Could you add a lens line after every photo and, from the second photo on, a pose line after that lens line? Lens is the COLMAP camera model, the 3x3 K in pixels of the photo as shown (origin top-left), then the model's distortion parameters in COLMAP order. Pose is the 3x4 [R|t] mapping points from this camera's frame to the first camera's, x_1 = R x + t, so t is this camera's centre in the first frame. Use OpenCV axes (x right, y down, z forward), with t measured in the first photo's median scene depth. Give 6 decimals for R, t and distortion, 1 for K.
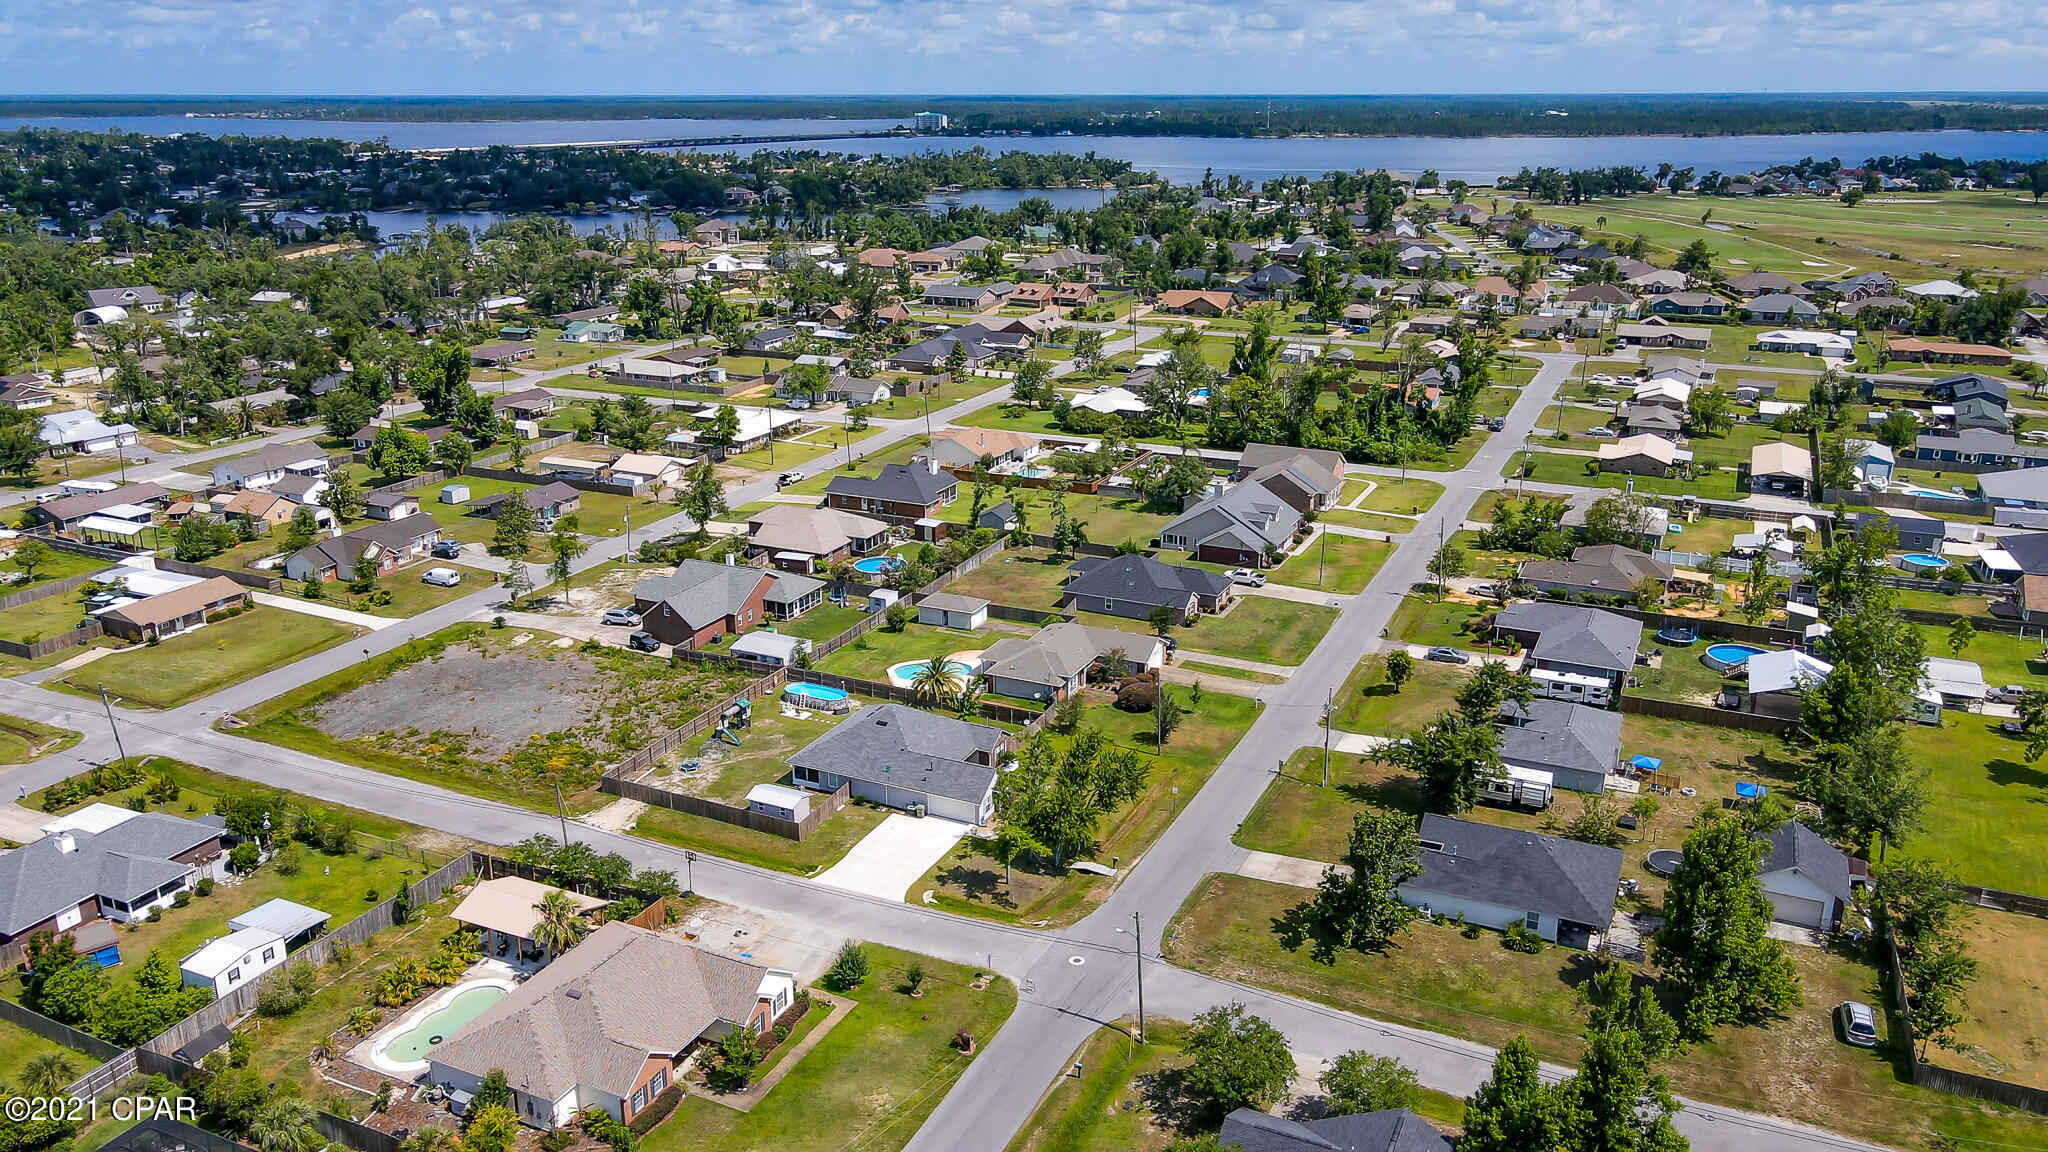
lens RADIAL K [[1488.4, 0, 1024.0], [0, 1488.4, 576.0], [0, 0, 1]] dist [-0.001769, 0.025237]
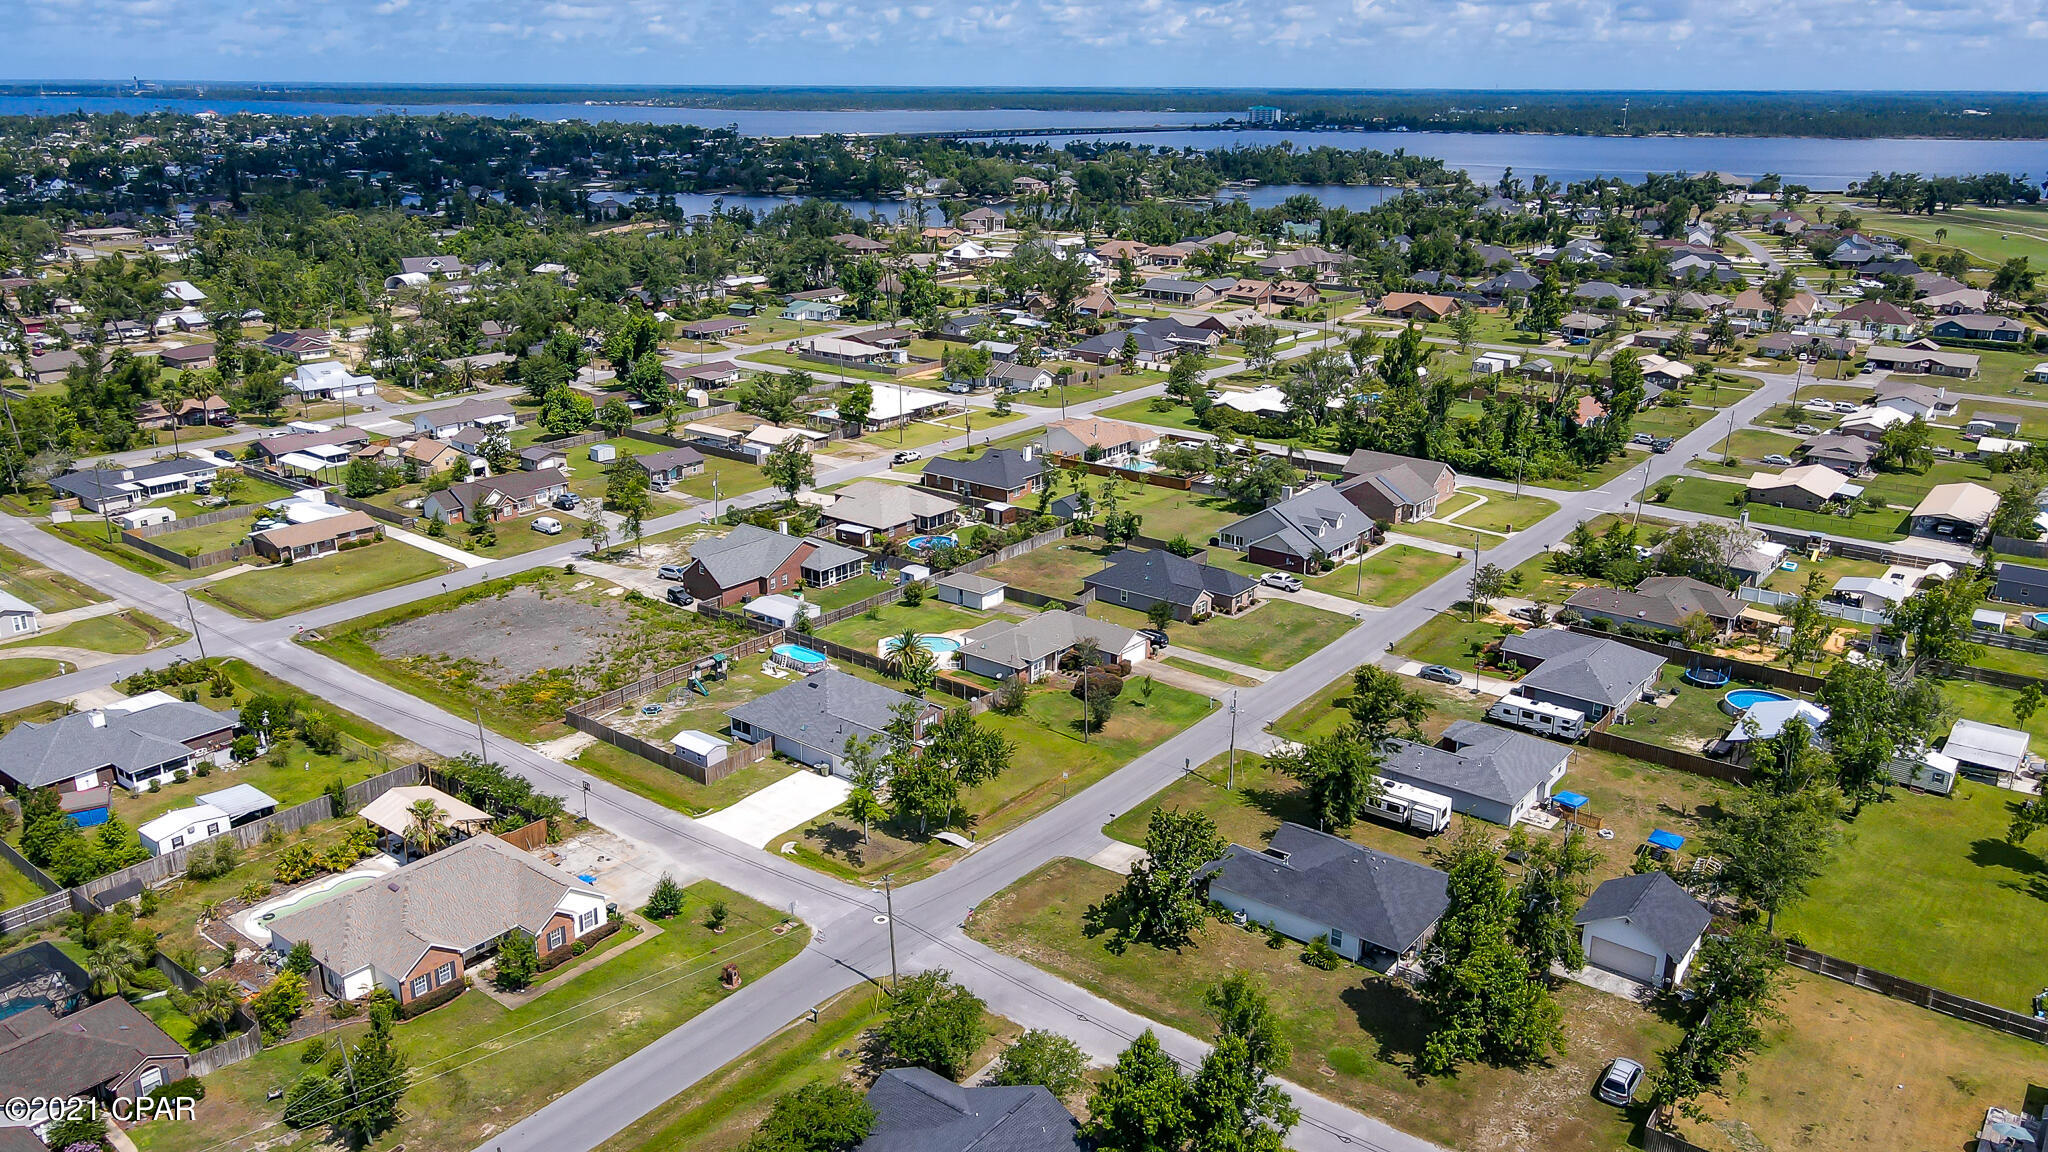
lens RADIAL K [[1488.4, 0, 1024.0], [0, 1488.4, 576.0], [0, 0, 1]] dist [-0.001769, 0.025237]
pose [[0.975680, 0.075661, -0.205729, 0.182754], [-0.074778, 0.997127, 0.012077, -0.001716], [0.206051, 0.003601, 0.978535, -0.002901]]
